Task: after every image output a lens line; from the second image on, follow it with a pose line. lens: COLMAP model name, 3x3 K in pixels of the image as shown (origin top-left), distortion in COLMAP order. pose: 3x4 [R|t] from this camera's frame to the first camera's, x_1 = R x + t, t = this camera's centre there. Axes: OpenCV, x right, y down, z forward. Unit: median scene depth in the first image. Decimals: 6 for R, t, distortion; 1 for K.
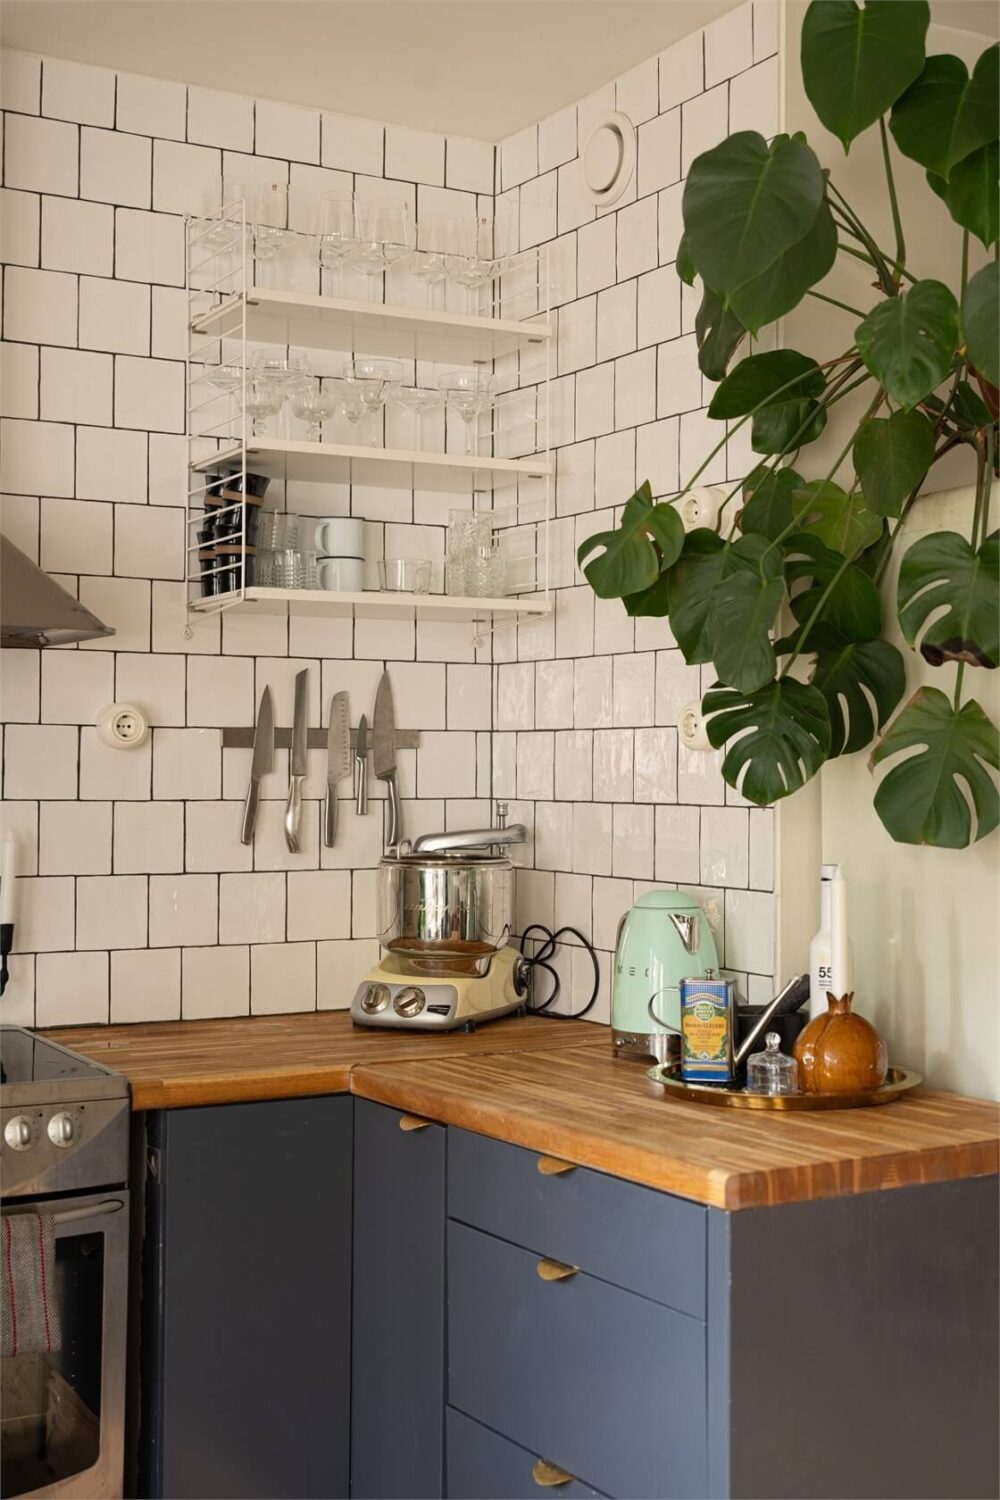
lens RADIAL K [[1945.8, 0, 500.0], [0, 1945.8, 750.0], [0, 0, 1]] dist [0.016174, -0.048230]
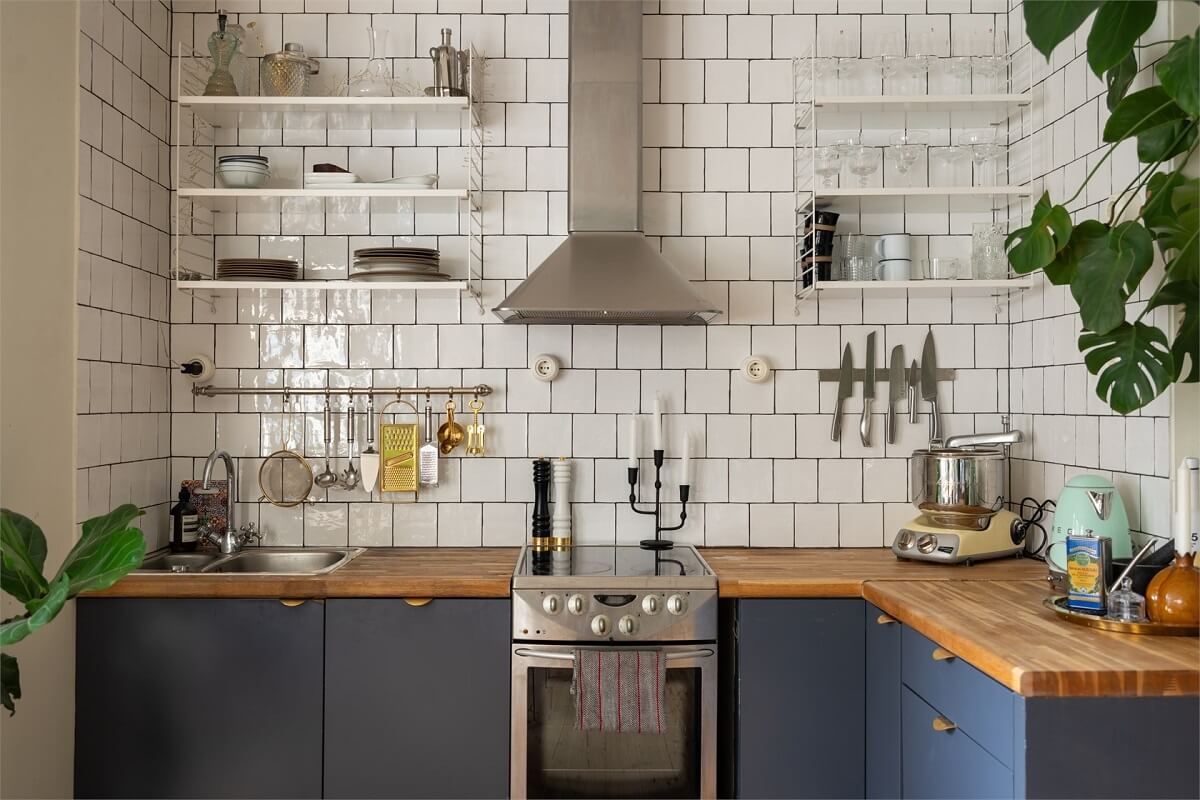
lens RADIAL K [[1140.7, 0, 569.6], [0, 1140.7, 396.8], [0, 0, 1]] dist [0.005590, -0.001658]
pose [[0.864187, -0.009240, -0.503085, 0.165713], [0.011462, 0.999933, 0.001324, 0.008301], [0.503040, -0.006910, 0.864236, 0.074057]]
